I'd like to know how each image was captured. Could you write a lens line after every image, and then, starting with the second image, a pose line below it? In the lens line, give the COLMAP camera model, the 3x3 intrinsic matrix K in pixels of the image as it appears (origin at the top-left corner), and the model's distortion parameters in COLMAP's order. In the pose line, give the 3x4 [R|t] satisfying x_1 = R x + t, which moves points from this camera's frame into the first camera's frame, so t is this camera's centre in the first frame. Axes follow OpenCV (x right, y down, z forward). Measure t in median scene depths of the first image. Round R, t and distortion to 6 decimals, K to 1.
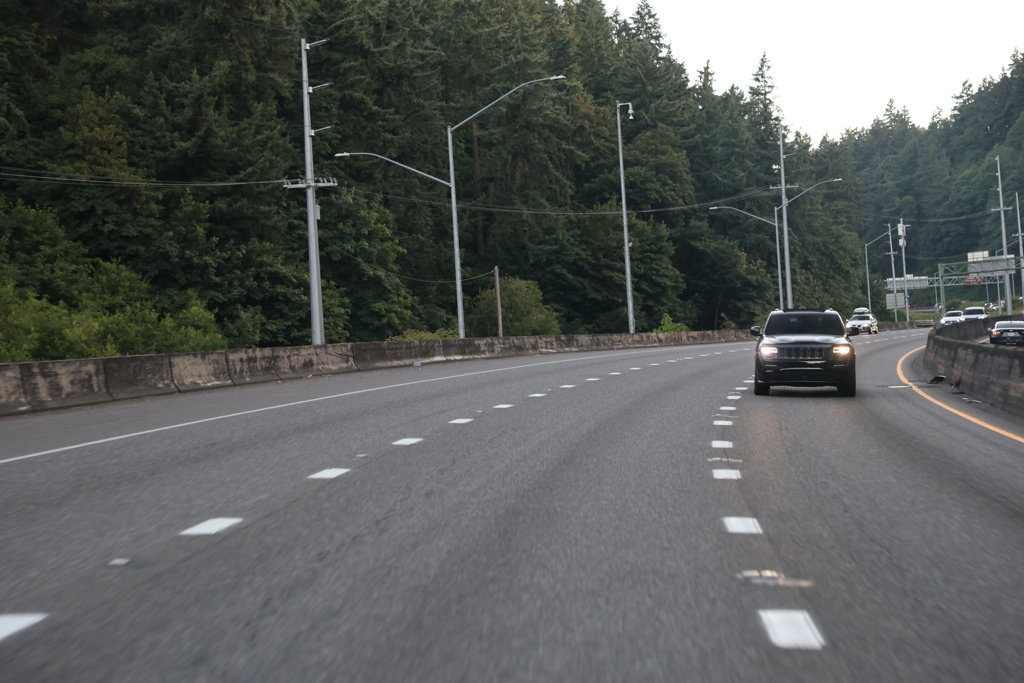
lens RADIAL K [[1937.3, 0, 493.7], [0, 1937.3, 369.1], [0, 0, 1]] dist [0.285491, -0.089414]
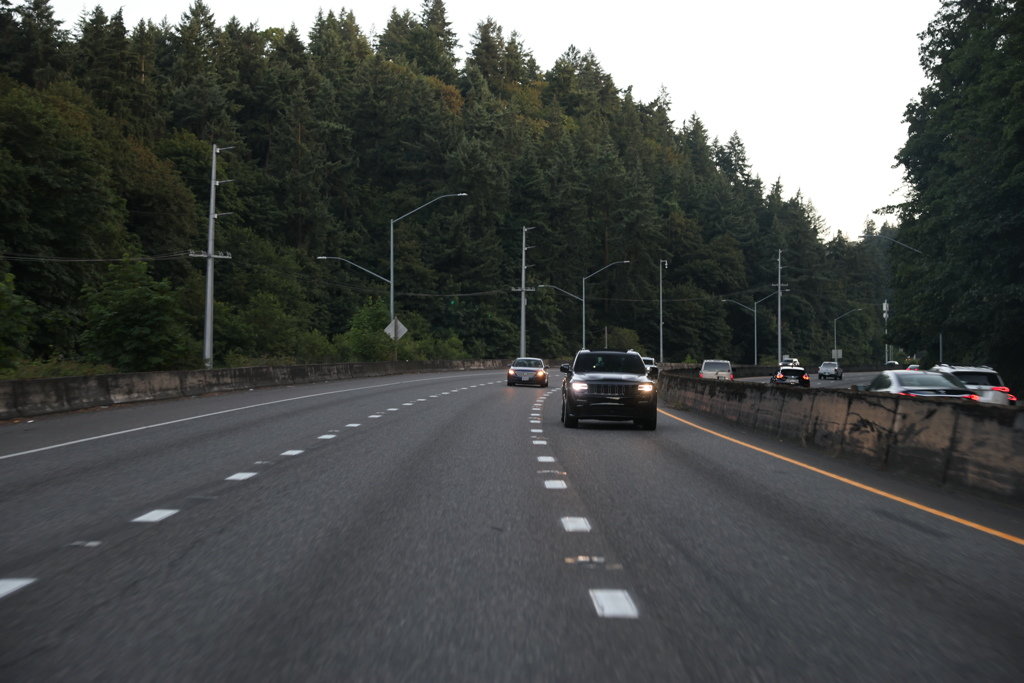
lens RADIAL K [[1695.6, 0, 512.0], [0, 1695.6, 341.5], [0, 0, 1]] dist [0.184592, -0.014283]
pose [[0.996021, 0.056414, -0.068995, 0.018891], [-0.058251, 0.997991, -0.024900, 0.009167], [0.067452, 0.028820, 0.997306, -0.557831]]
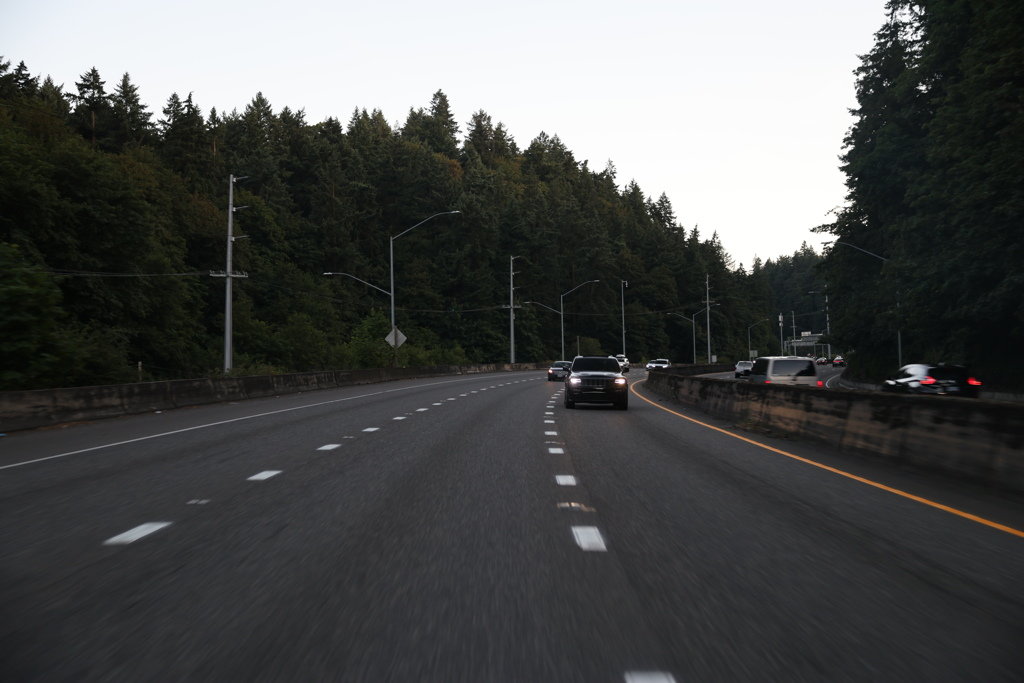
lens RADIAL K [[1186.1, 0, 512.0], [0, 1186.1, 341.5], [0, 0, 1]] dist [-0.003300, 0.002021]
pose [[0.997506, 0.034345, -0.061660, 0.008092], [-0.036429, 0.998791, -0.033002, 0.006957], [0.060452, 0.035166, 0.997551, -0.408322]]
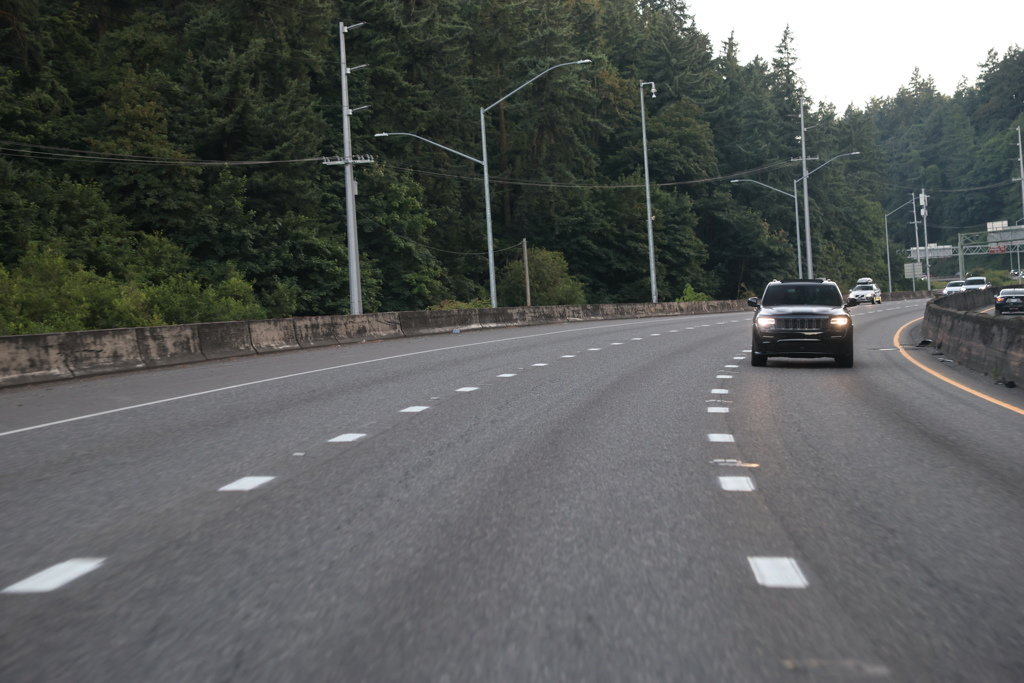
lens RADIAL K [[1937.3, 0, 493.7], [0, 1937.3, 369.1], [0, 0, 1]] dist [0.285491, -0.089414]
pose [[0.999919, -0.000854, -0.012732, -0.001344], [0.001052, 0.999878, 0.015552, 0.000587], [0.012717, -0.015565, 0.999798, -0.029090]]
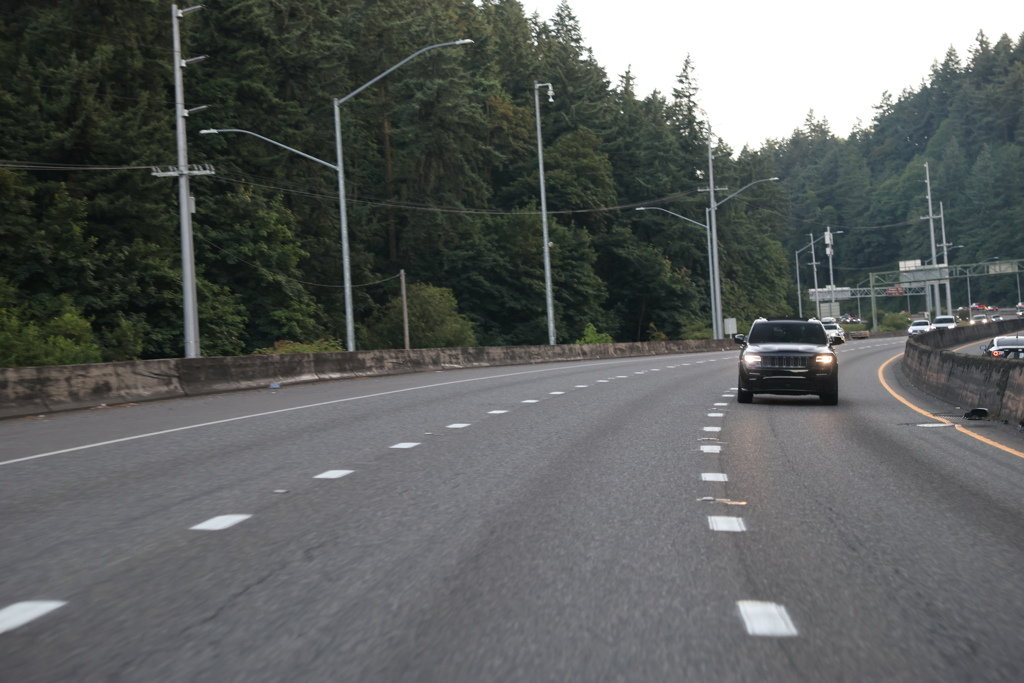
lens RADIAL K [[1937.3, 0, 493.7], [0, 1937.3, 369.1], [0, 0, 1]] dist [0.285491, -0.089414]
pose [[0.999153, 0.002149, 0.041105, 0.004777], [-0.001938, 0.999985, -0.005166, -0.001590], [-0.041115, 0.005082, 0.999141, 0.068307]]
